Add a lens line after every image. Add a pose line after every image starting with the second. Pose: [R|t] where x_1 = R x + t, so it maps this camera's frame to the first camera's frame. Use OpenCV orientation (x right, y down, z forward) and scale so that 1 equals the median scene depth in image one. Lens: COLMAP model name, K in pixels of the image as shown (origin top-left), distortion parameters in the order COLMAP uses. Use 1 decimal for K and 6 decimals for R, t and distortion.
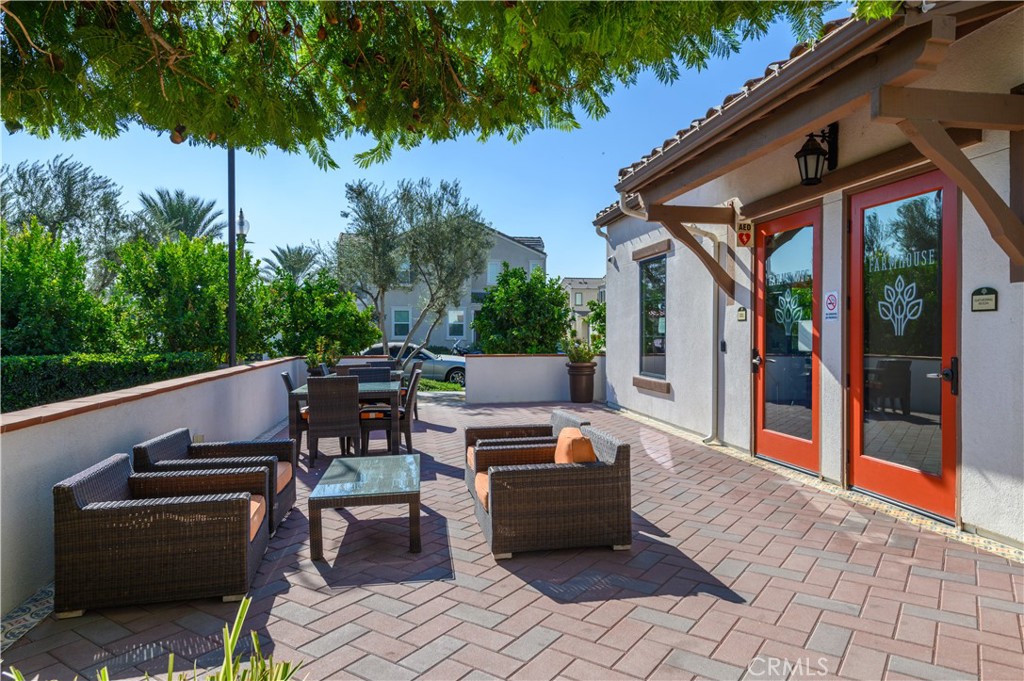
lens RADIAL K [[648.3, 0, 512.0], [0, 648.3, 340.5], [0, 0, 1]] dist [0.011887, 0.001724]
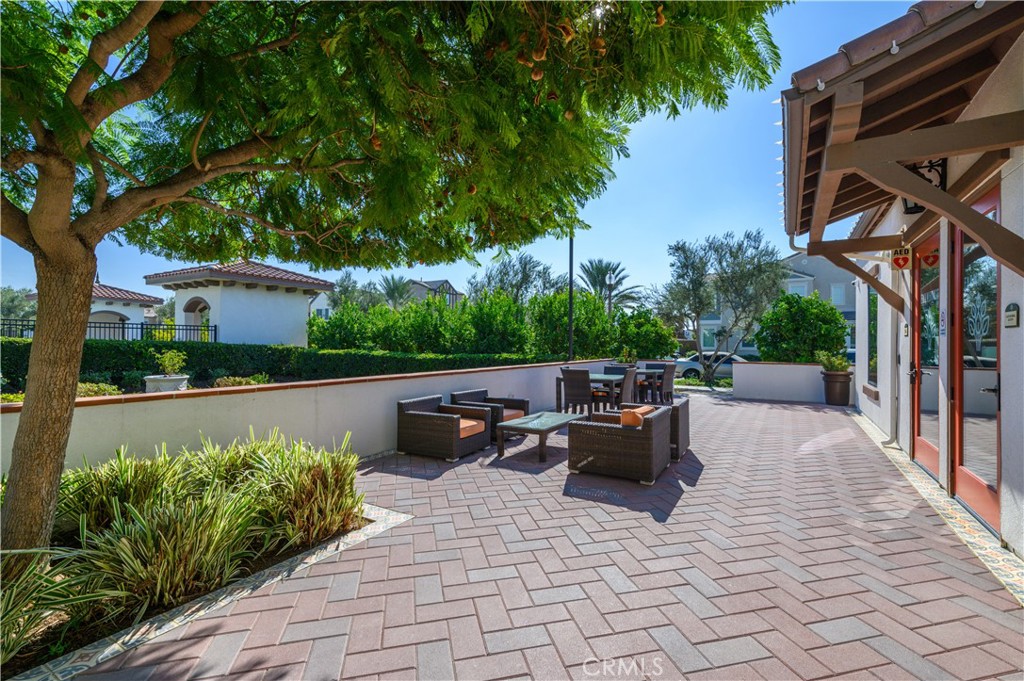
lens RADIAL K [[448.6, 0, 512.0], [0, 448.6, 340.5], [0, 0, 1]] dist [0.003489, -0.000613]
pose [[0.745928, 0.003397, -0.666018, 0.374397], [-0.016898, 0.999762, -0.013826, -0.001438], [0.665812, 0.021567, 0.745808, -0.013173]]
